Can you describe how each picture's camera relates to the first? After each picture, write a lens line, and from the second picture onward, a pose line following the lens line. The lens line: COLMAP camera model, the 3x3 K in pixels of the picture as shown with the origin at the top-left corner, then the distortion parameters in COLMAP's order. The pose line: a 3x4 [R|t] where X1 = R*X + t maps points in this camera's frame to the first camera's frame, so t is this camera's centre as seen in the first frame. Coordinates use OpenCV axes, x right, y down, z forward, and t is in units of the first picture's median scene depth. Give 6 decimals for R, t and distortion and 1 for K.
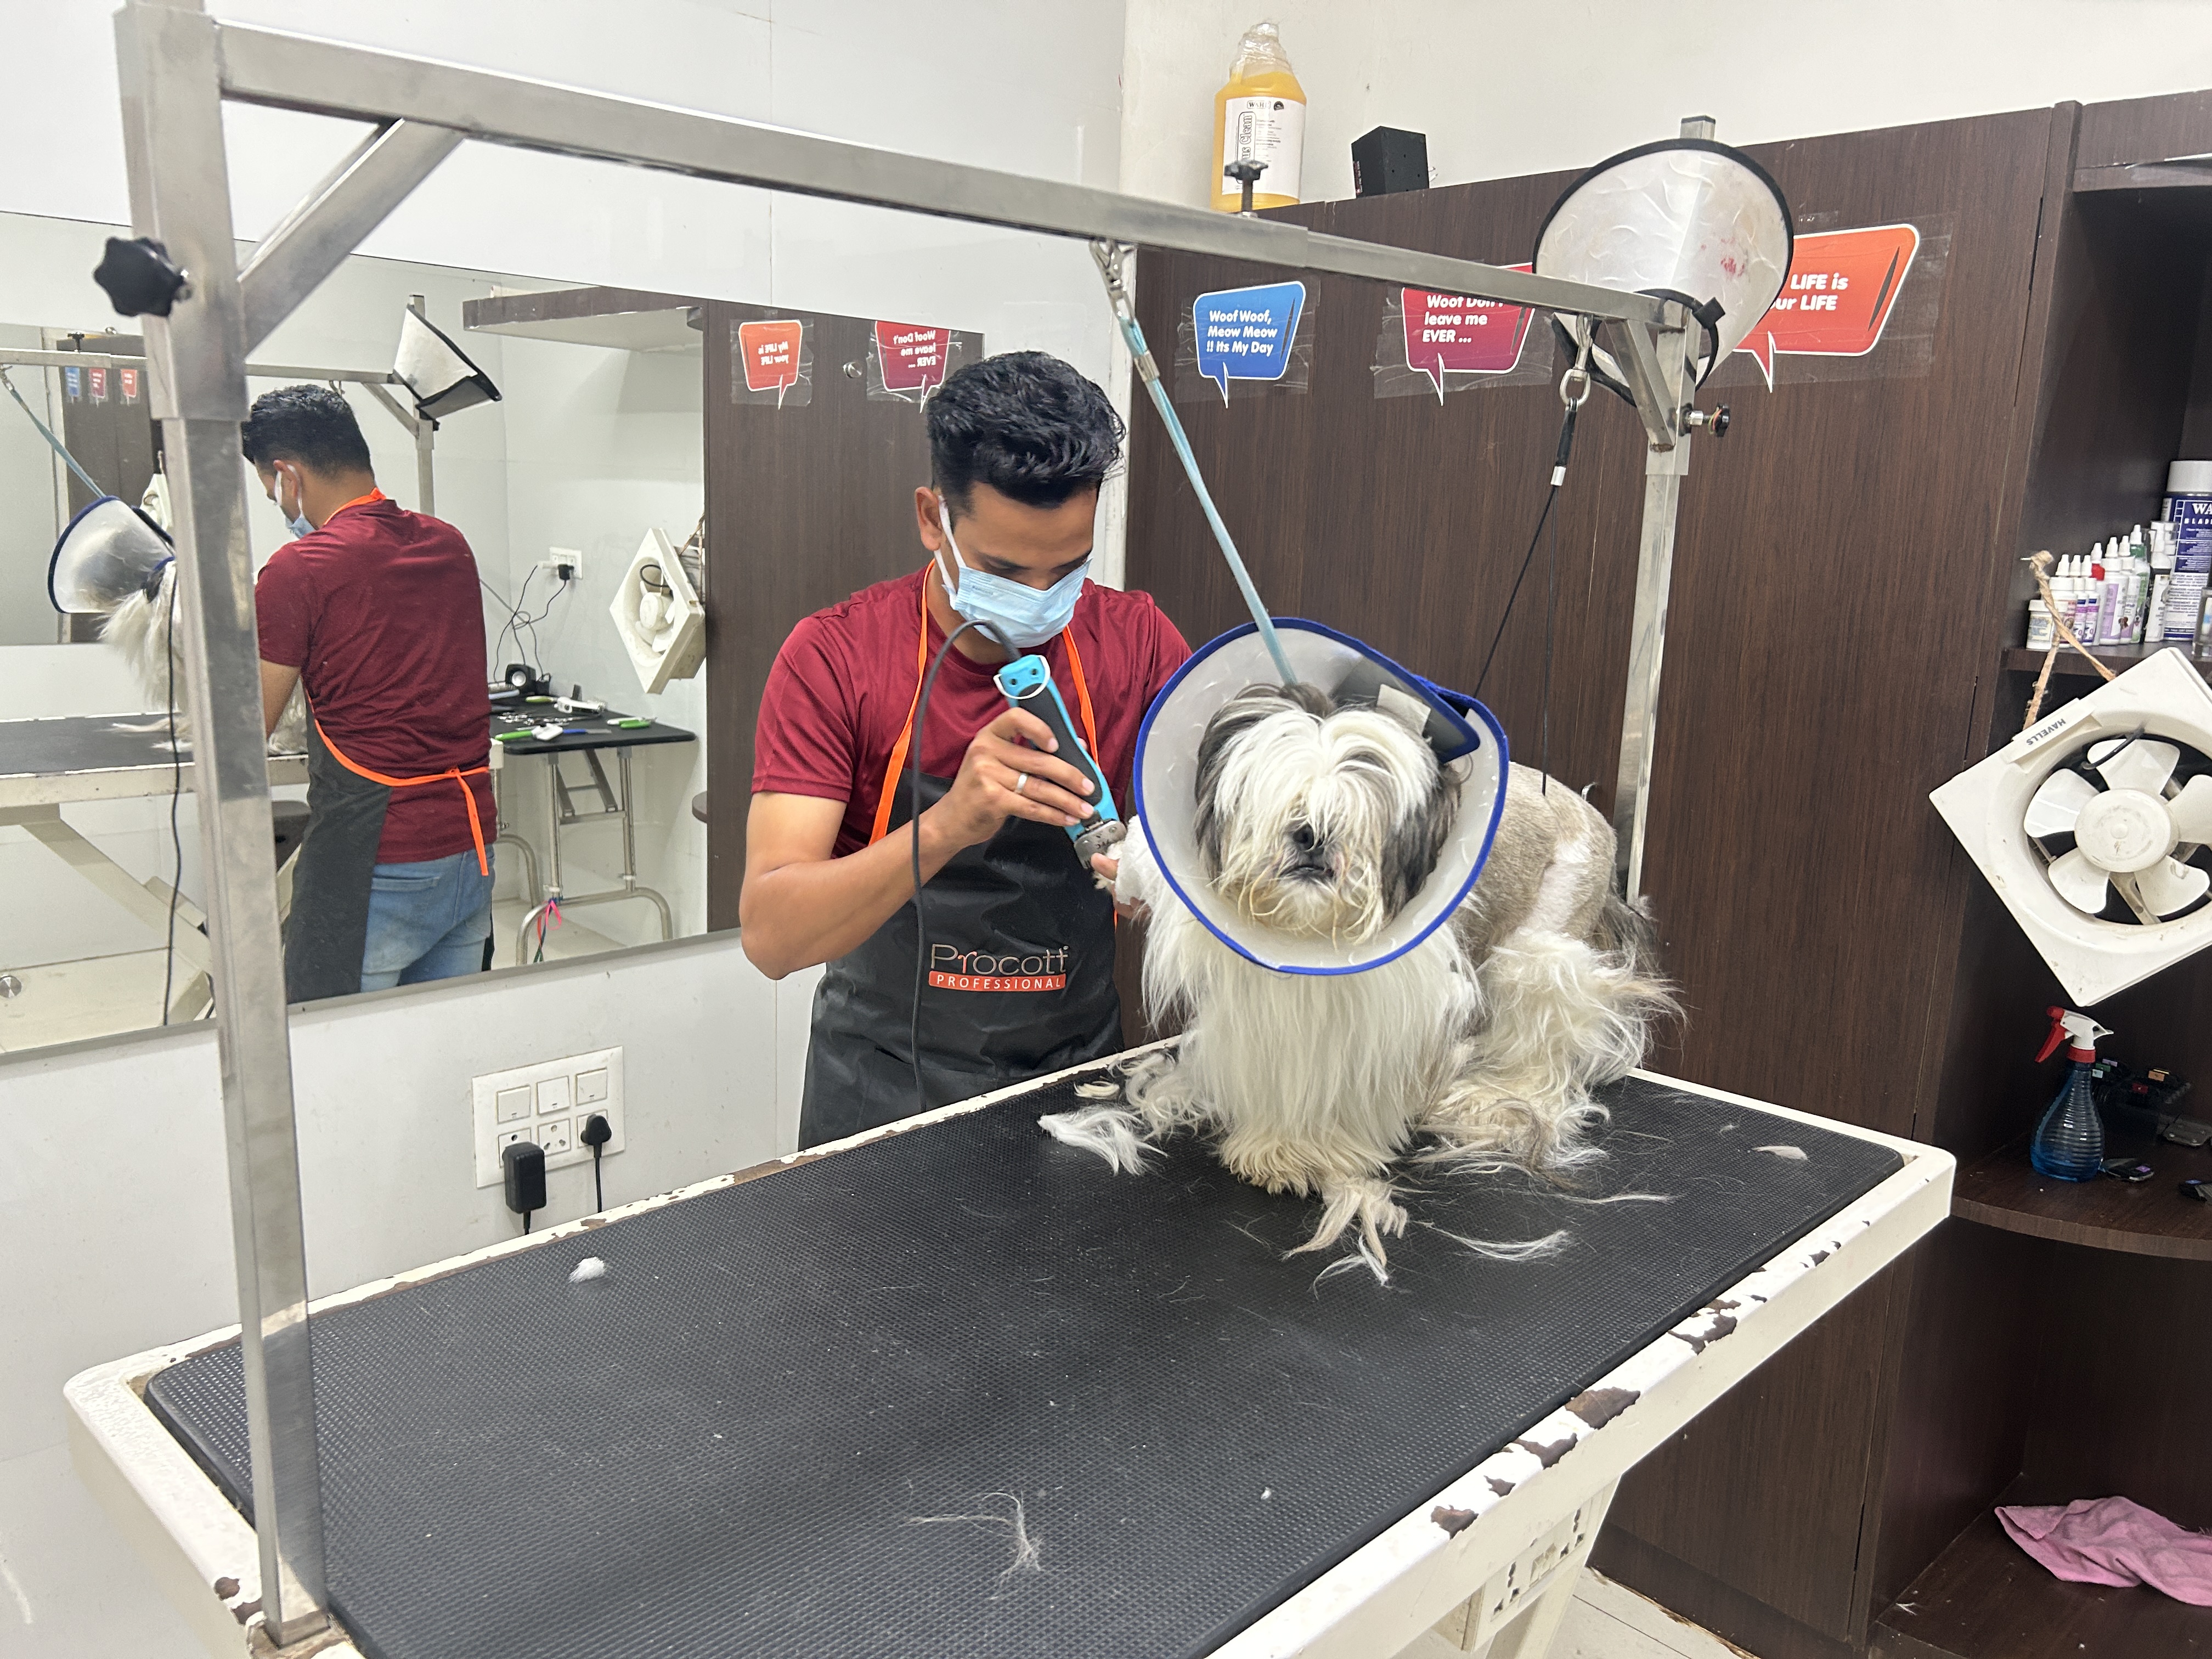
lens RADIAL K [[1683.3, 0, 1098.1], [0, 1683.3, 848.5], [0, 0, 1]] dist [0.010530, -0.032375]
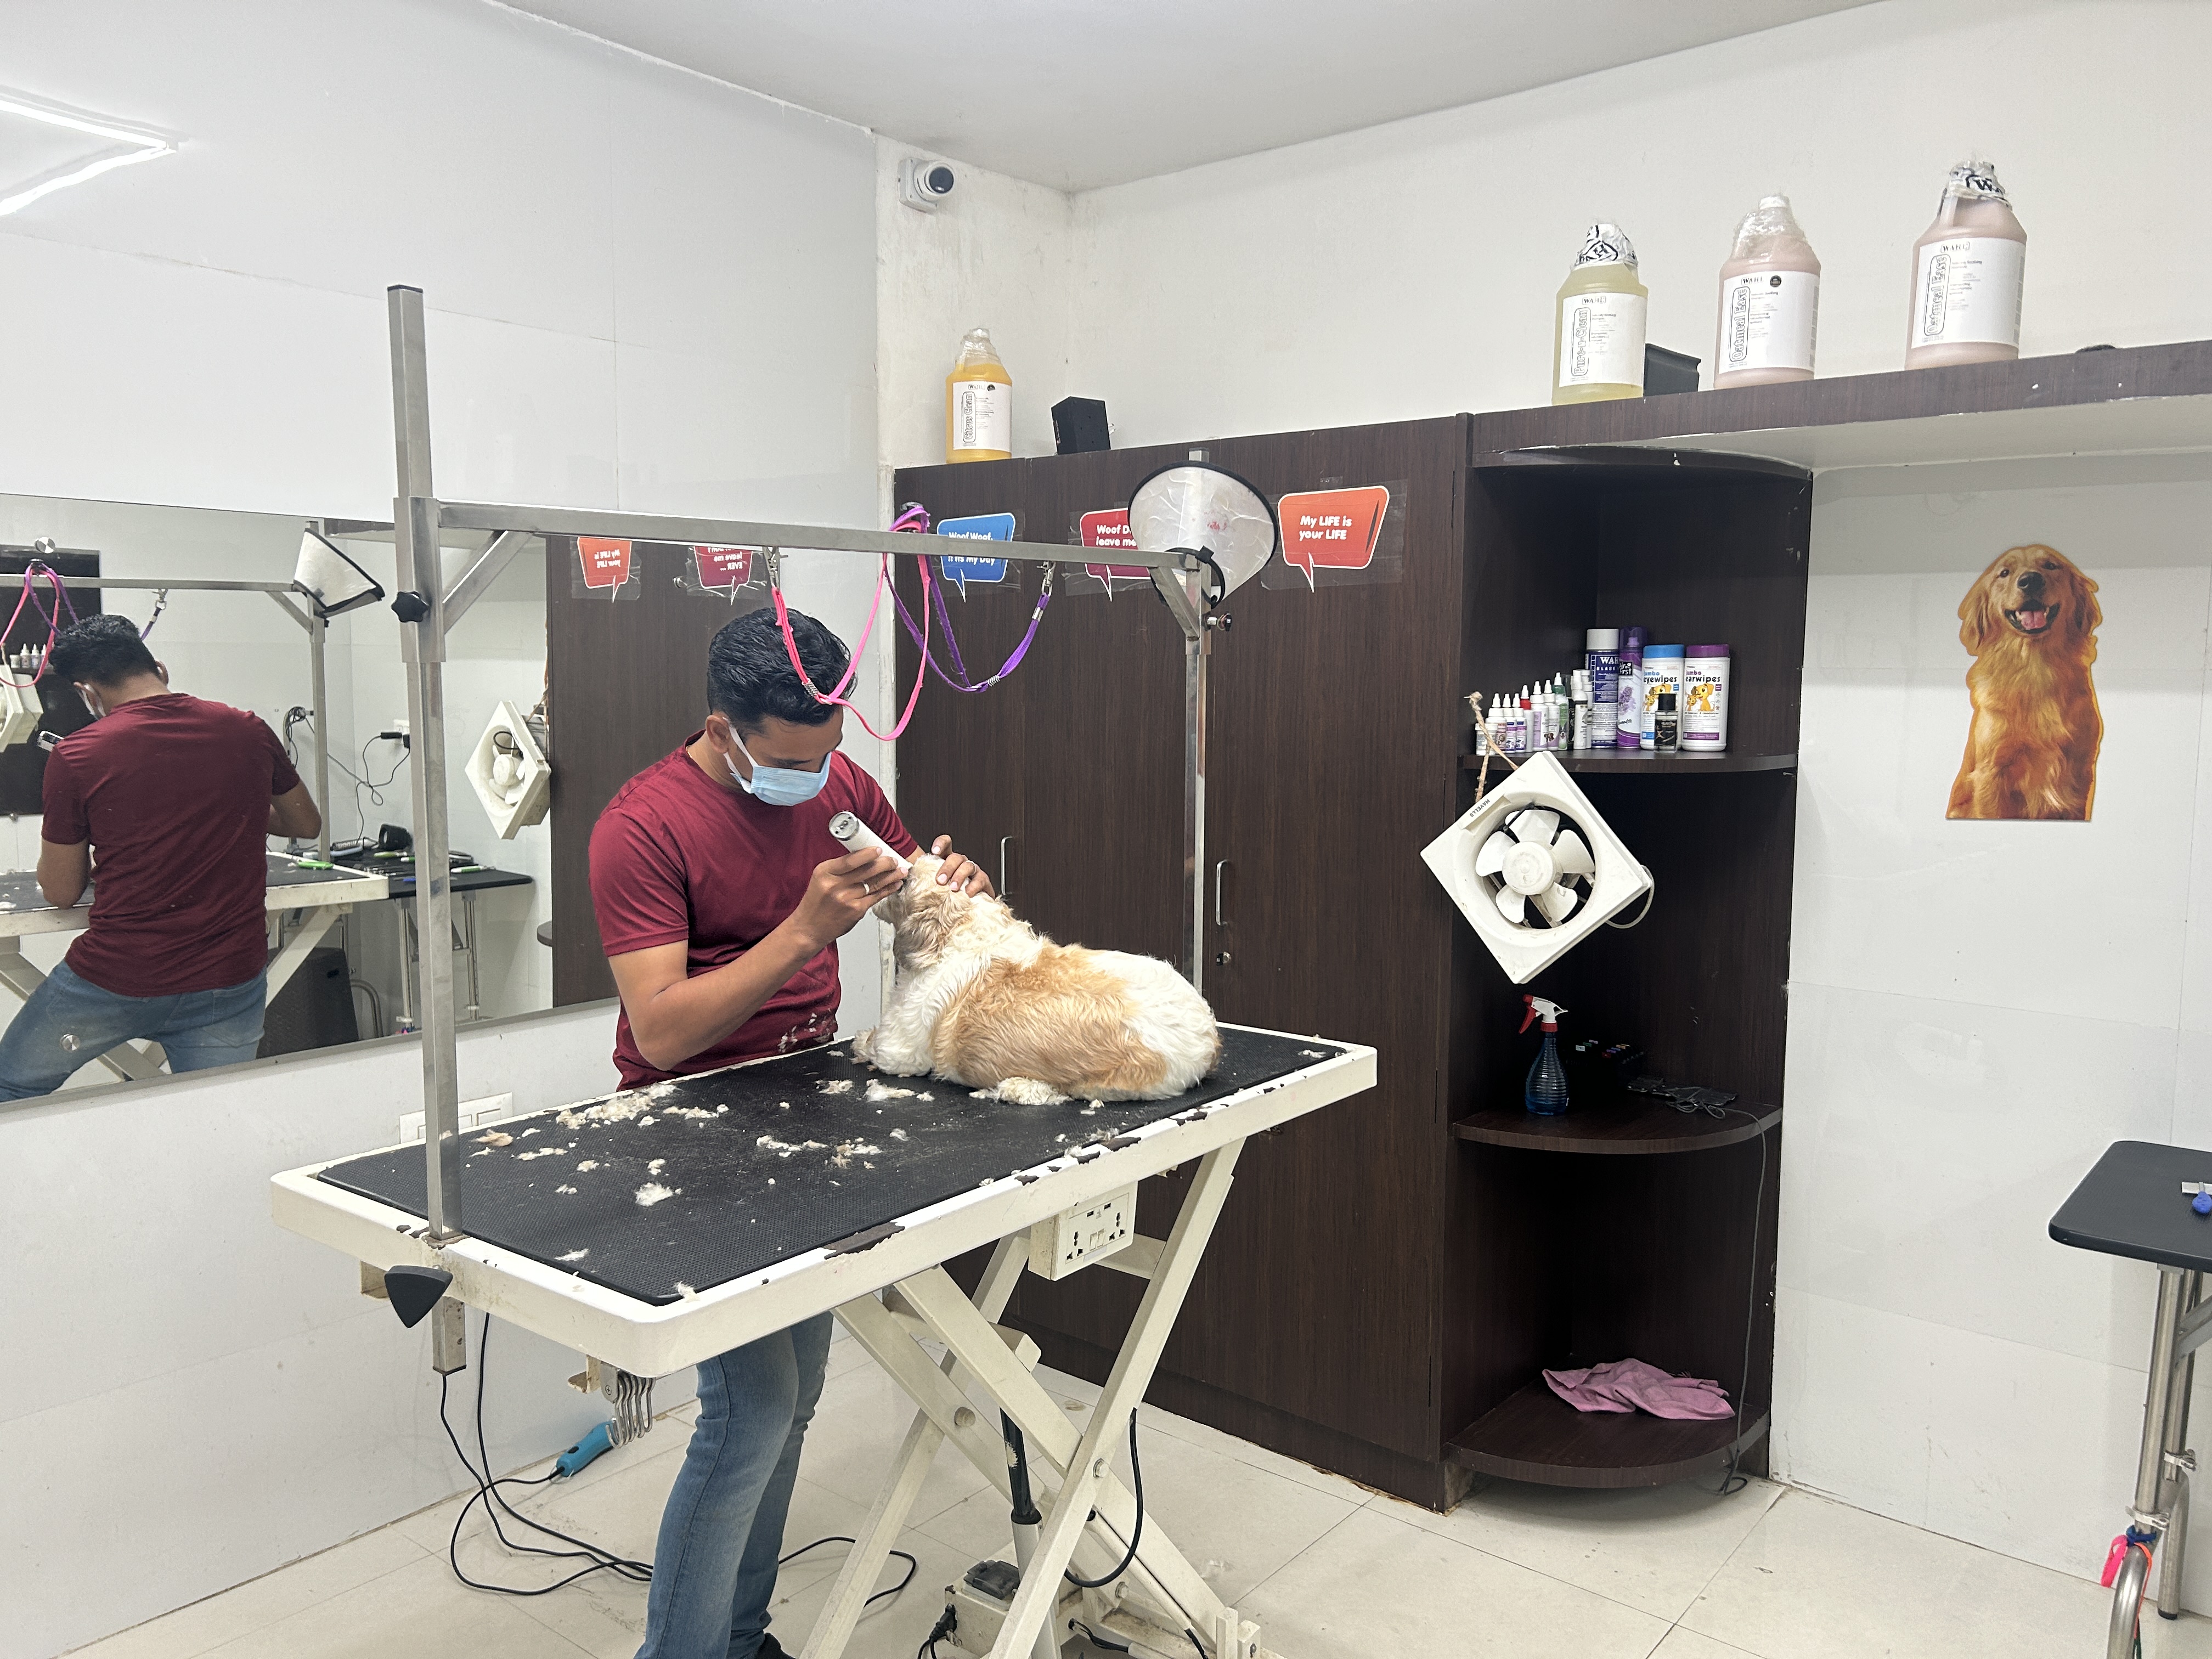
lens RADIAL K [[1683.3, 0, 1112.8], [0, 1683.3, 822.6], [0, 0, 1]] dist [0.010530, -0.032375]
pose [[0.992218, -0.036265, 0.119116, 0.035056], [0.048692, 0.993475, -0.103138, 0.074347], [-0.114598, 0.108135, 0.987509, -0.413321]]
